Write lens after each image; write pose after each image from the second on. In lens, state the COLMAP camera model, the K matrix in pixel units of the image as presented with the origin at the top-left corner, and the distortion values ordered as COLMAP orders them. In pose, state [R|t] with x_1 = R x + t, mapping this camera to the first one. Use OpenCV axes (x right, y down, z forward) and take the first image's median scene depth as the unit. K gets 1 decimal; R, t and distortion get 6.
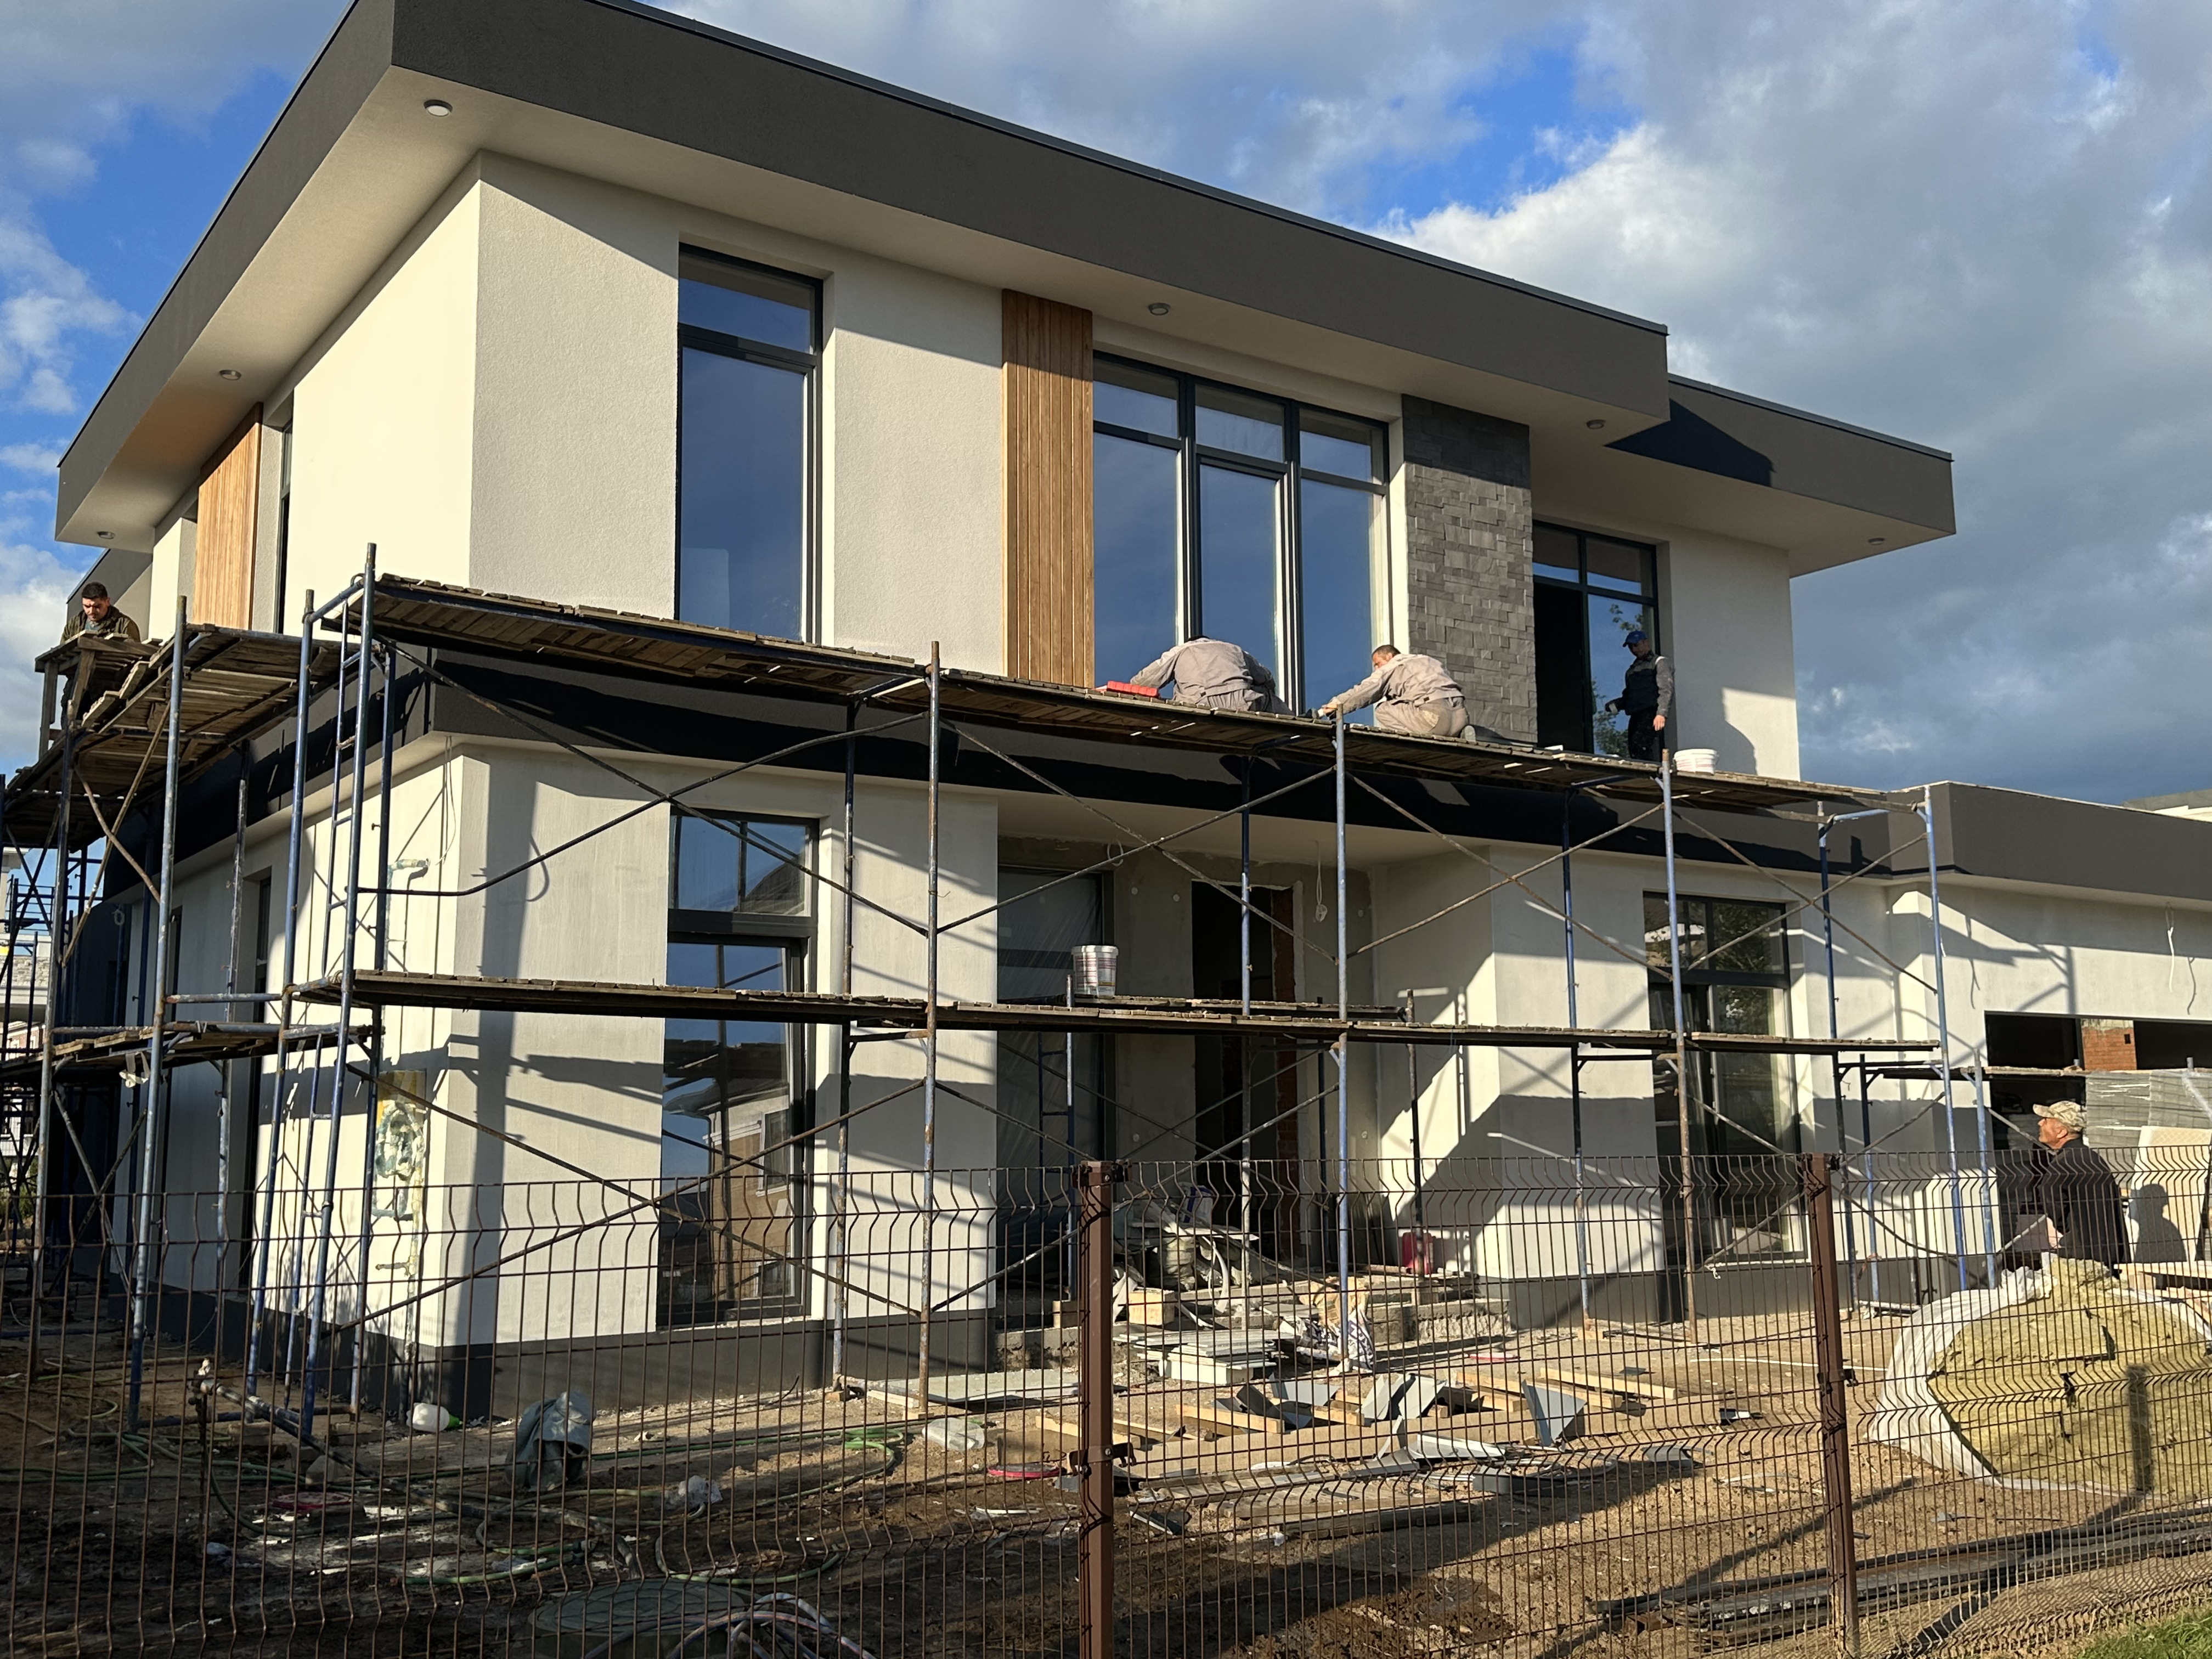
lens RADIAL K [[2096.3, 0, 1097.1], [0, 2096.3, 800.0], [0, 0, 1]] dist [0.051000, 0.000000]
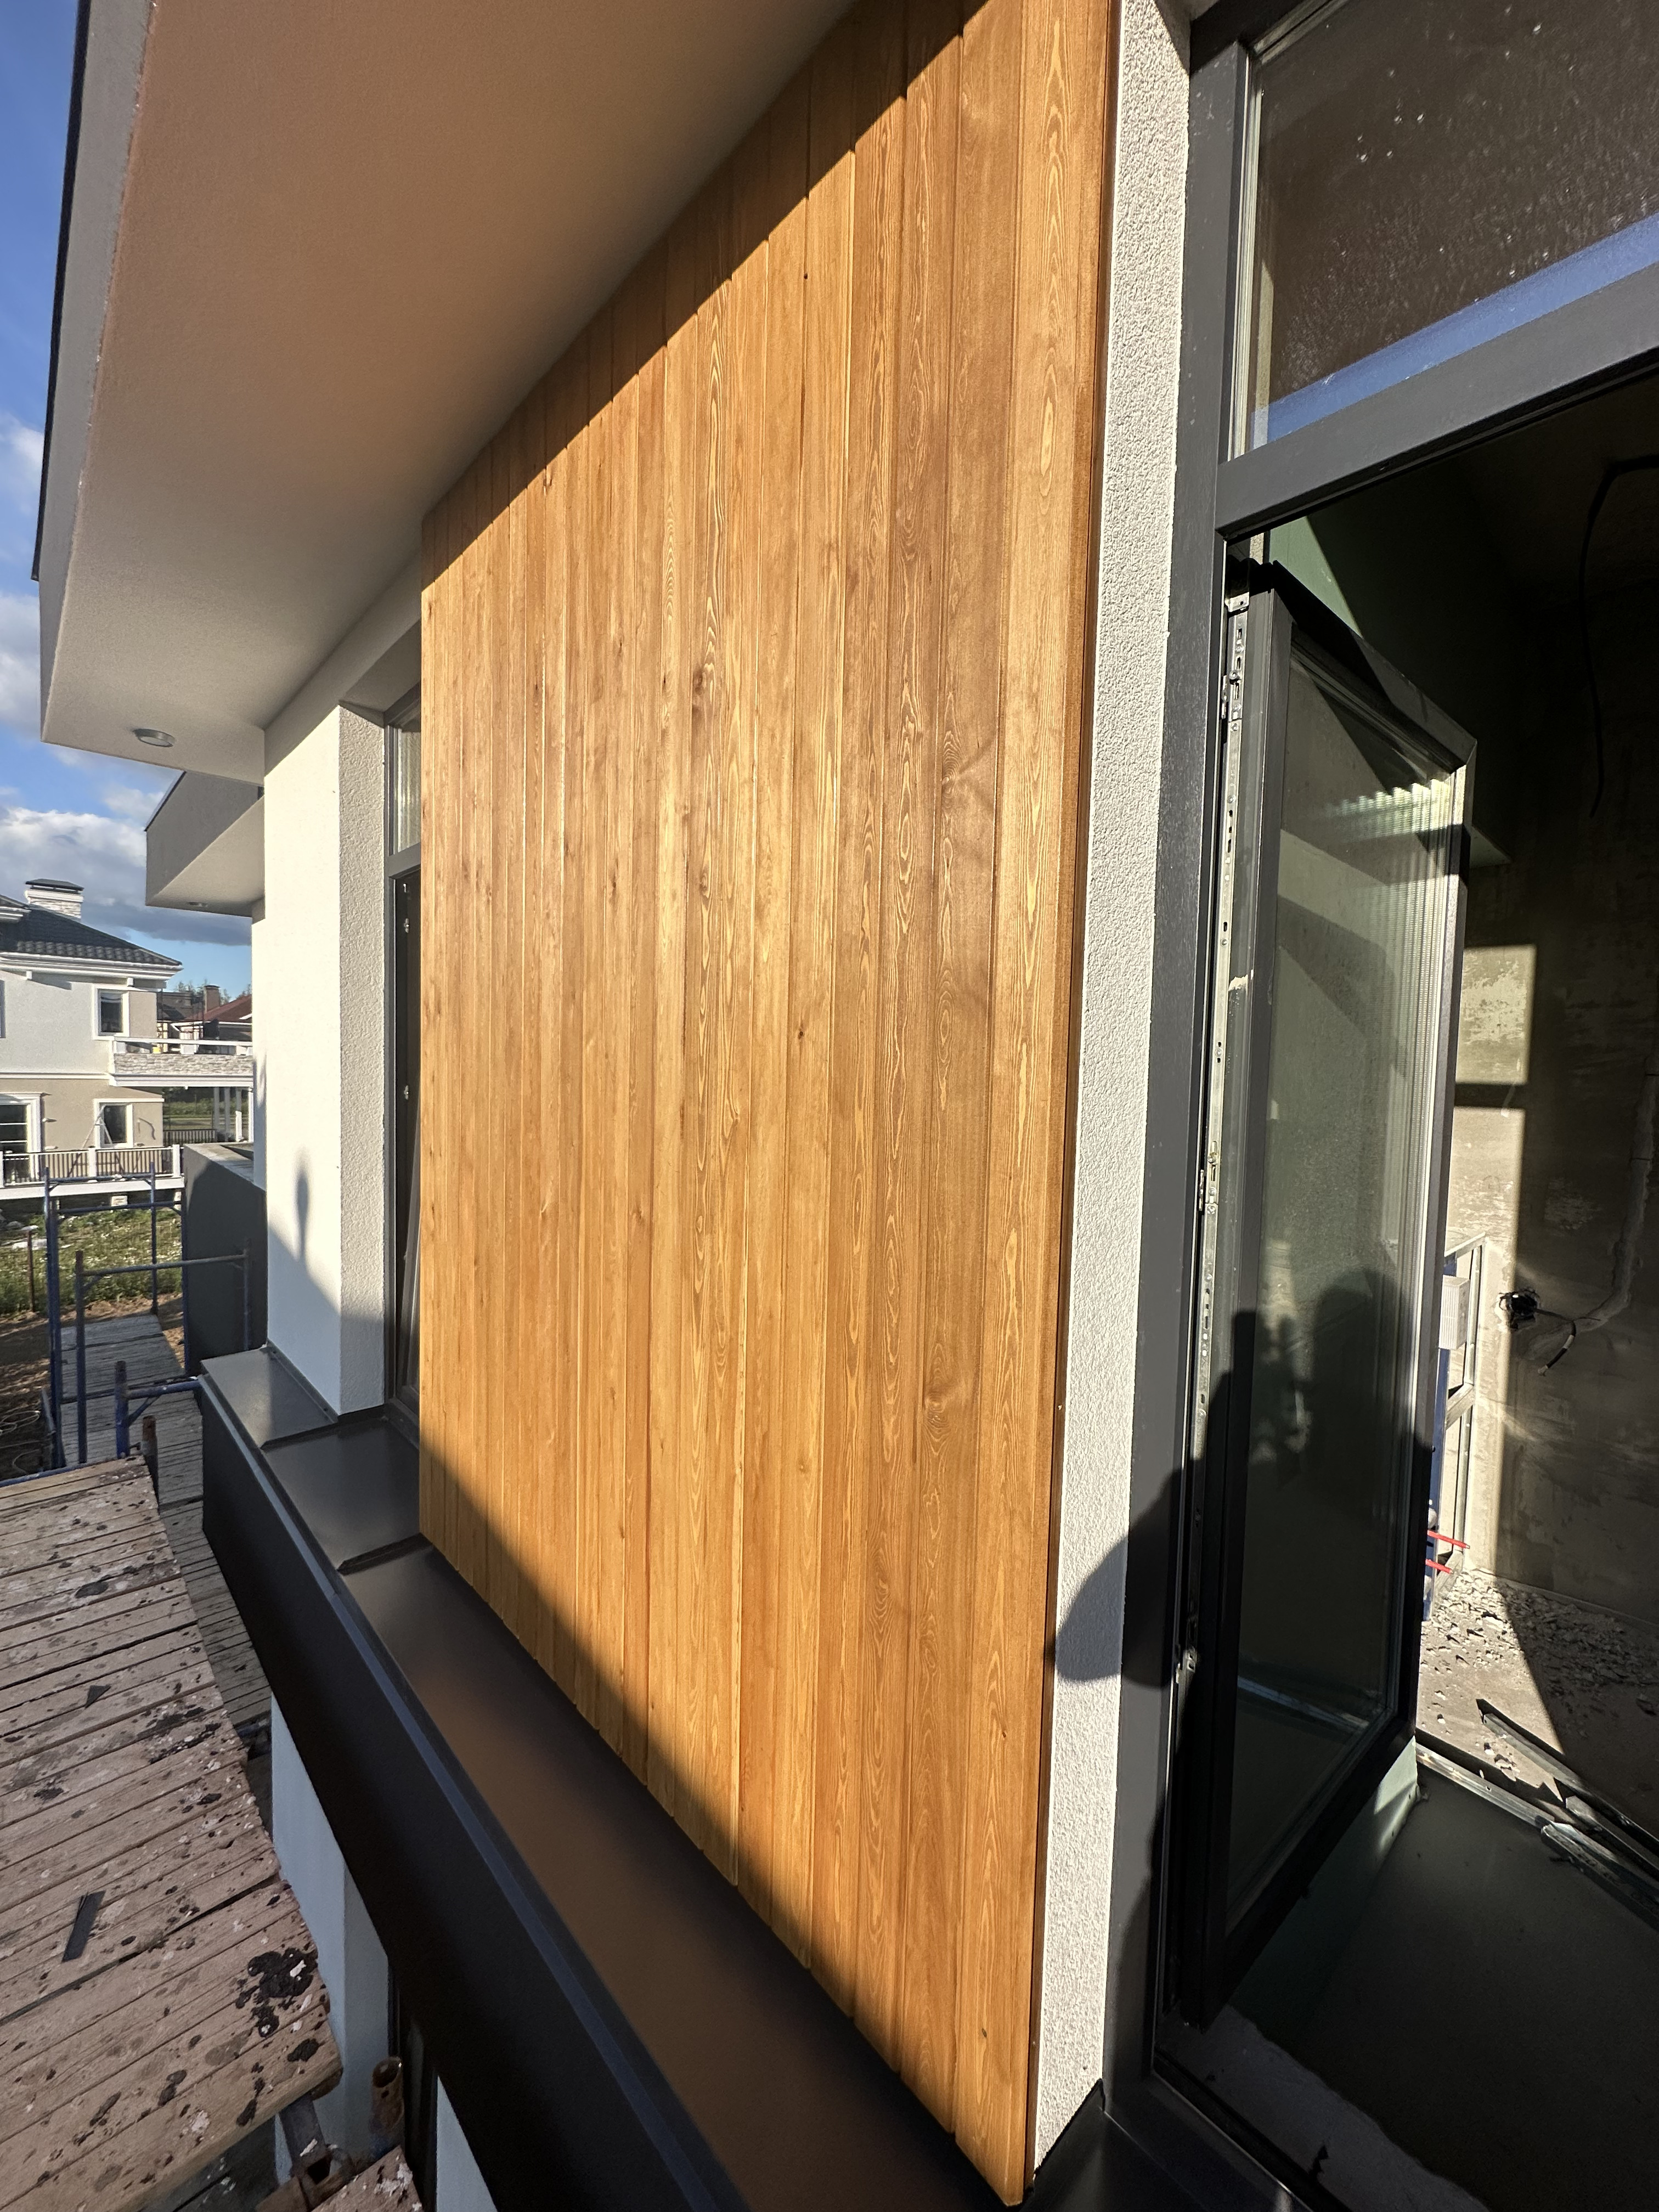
lens RADIAL K [[872.4, 0, 822.2], [0, 872.4, 1102.1], [0, 0, 1]] dist [-0.003440, 0.000394]
pose [[0.987739, 0.030041, 0.153197, -0.446583], [-0.061296, 0.977134, 0.203597, -0.120846], [-0.143578, -0.210492, 0.966995, 0.993146]]
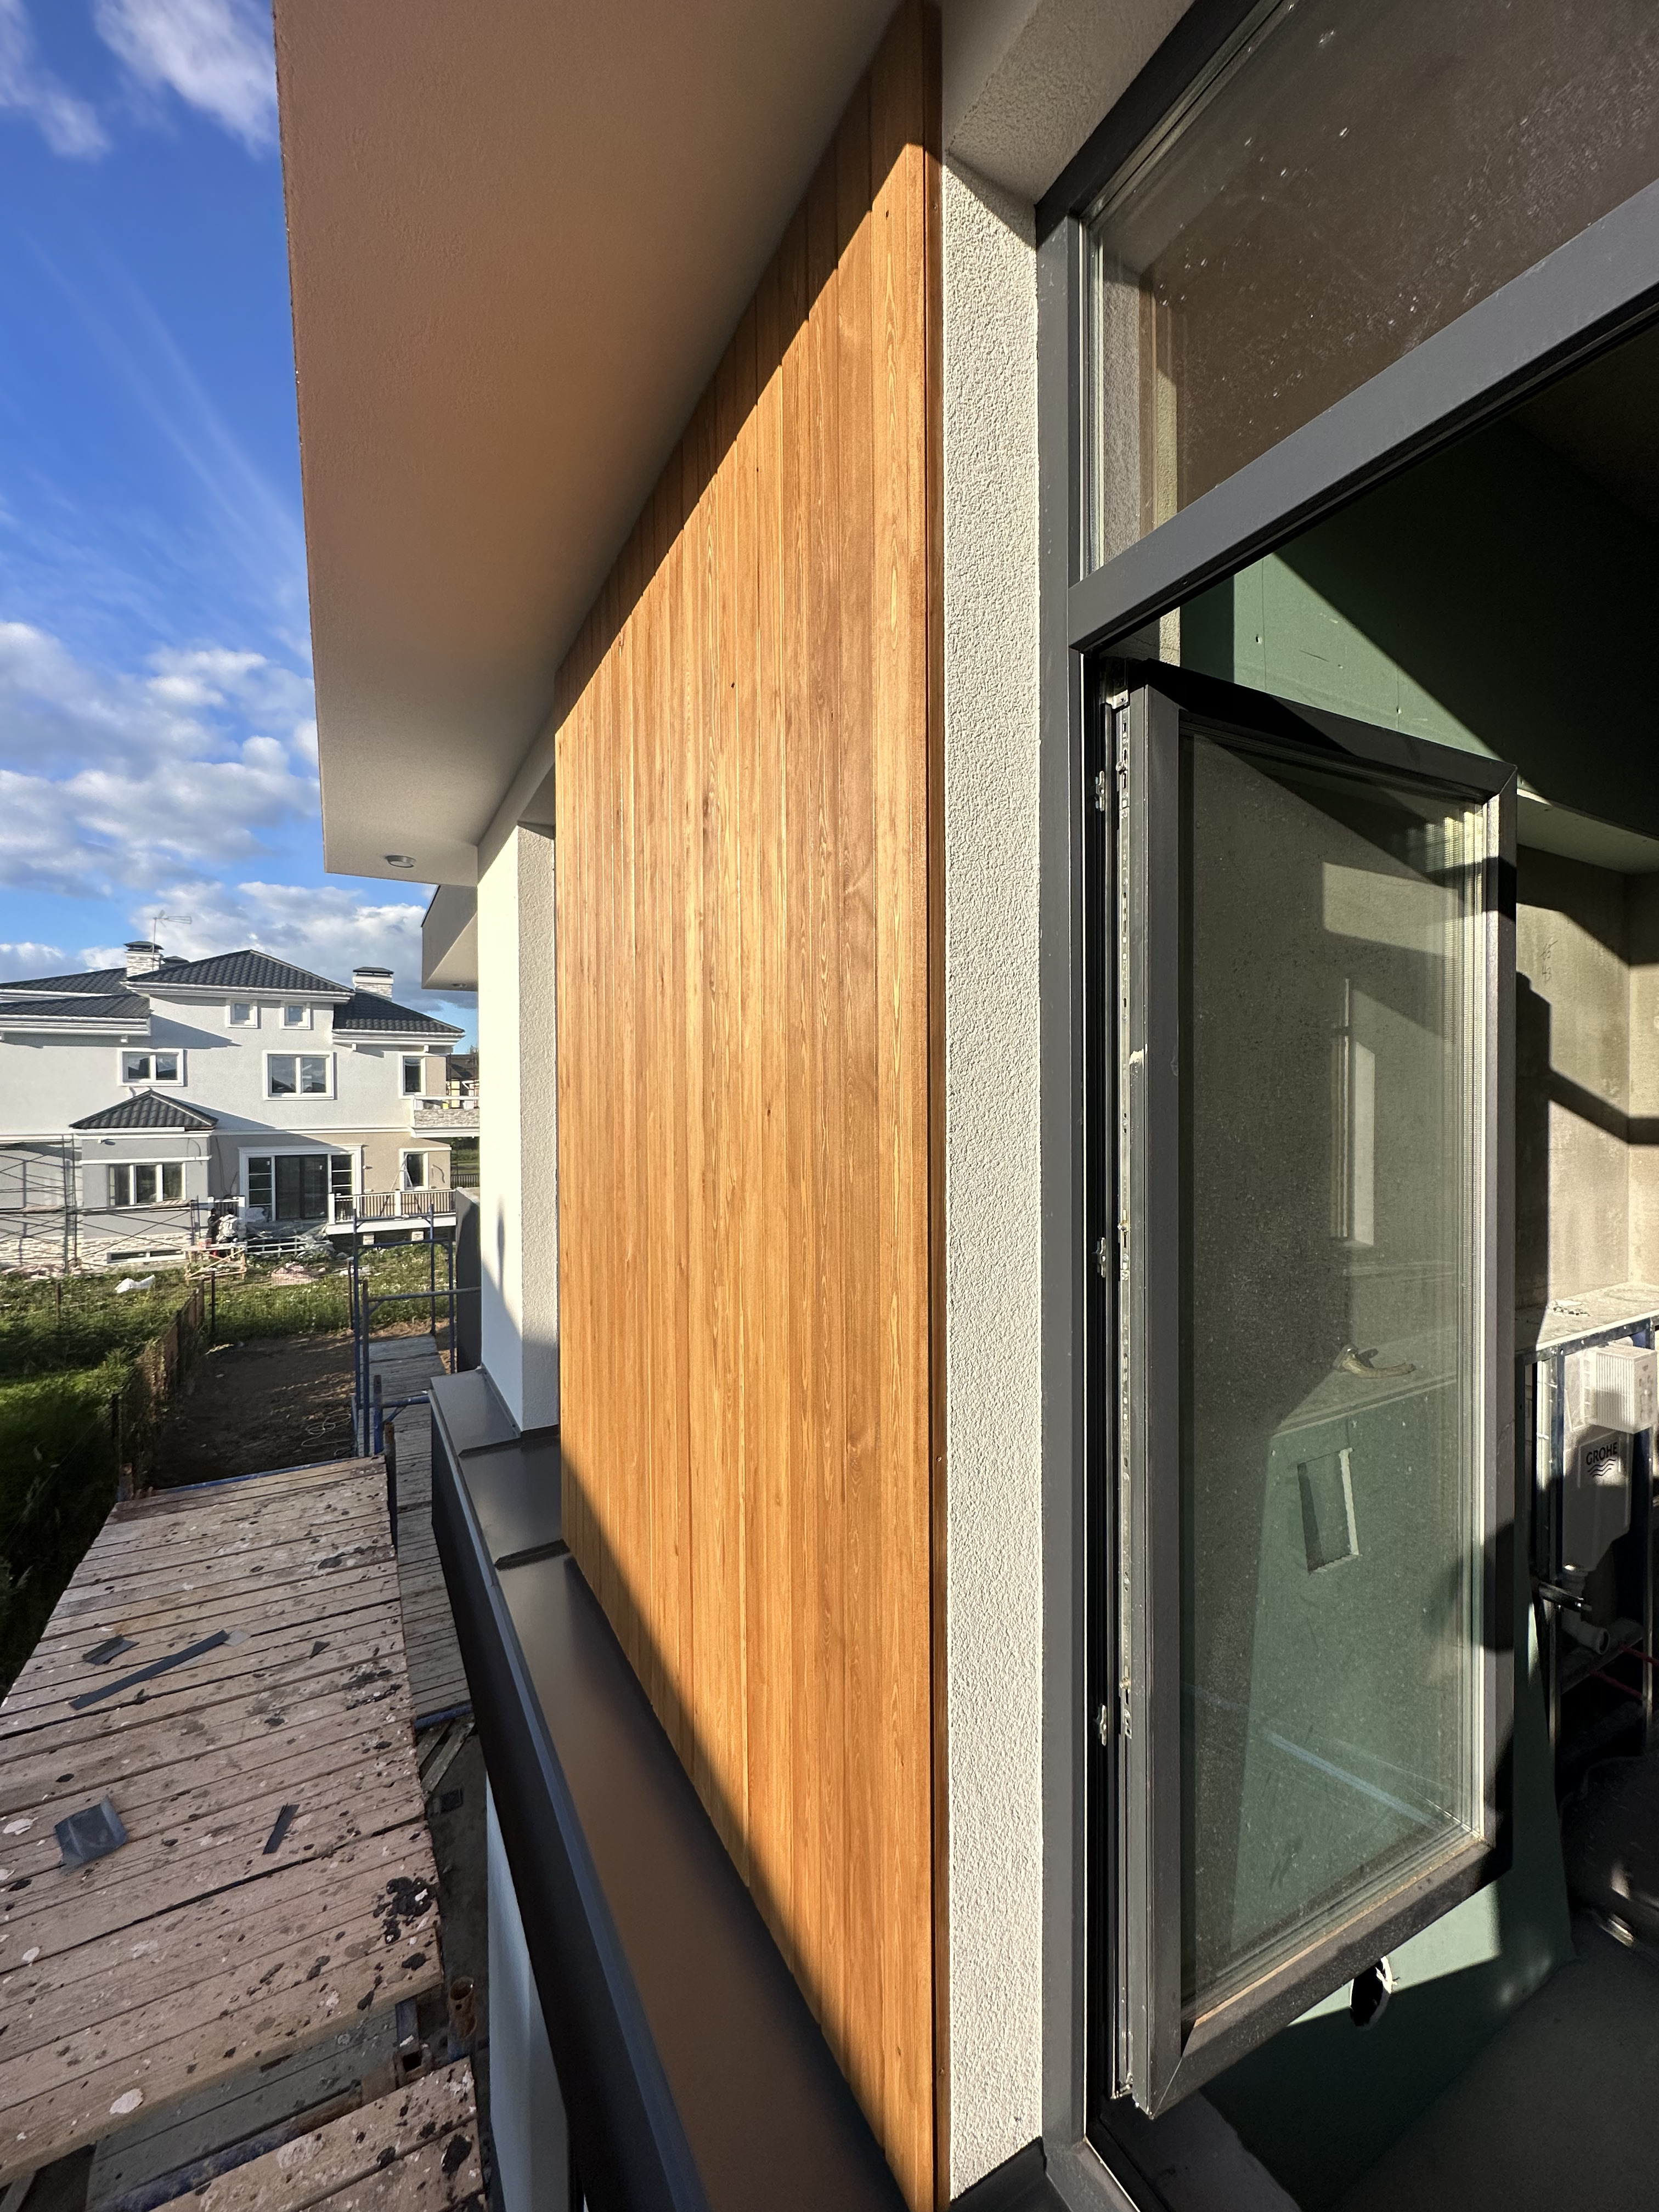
lens RADIAL K [[872.4, 0, 826.3], [0, 872.4, 1101.8], [0, 0, 1]] dist [-0.003440, 0.000394]
pose [[0.995397, 0.005928, -0.095653, -0.422295], [0.010234, 0.985802, 0.167597, -0.126645], [0.095289, -0.167805, 0.981204, 0.983774]]
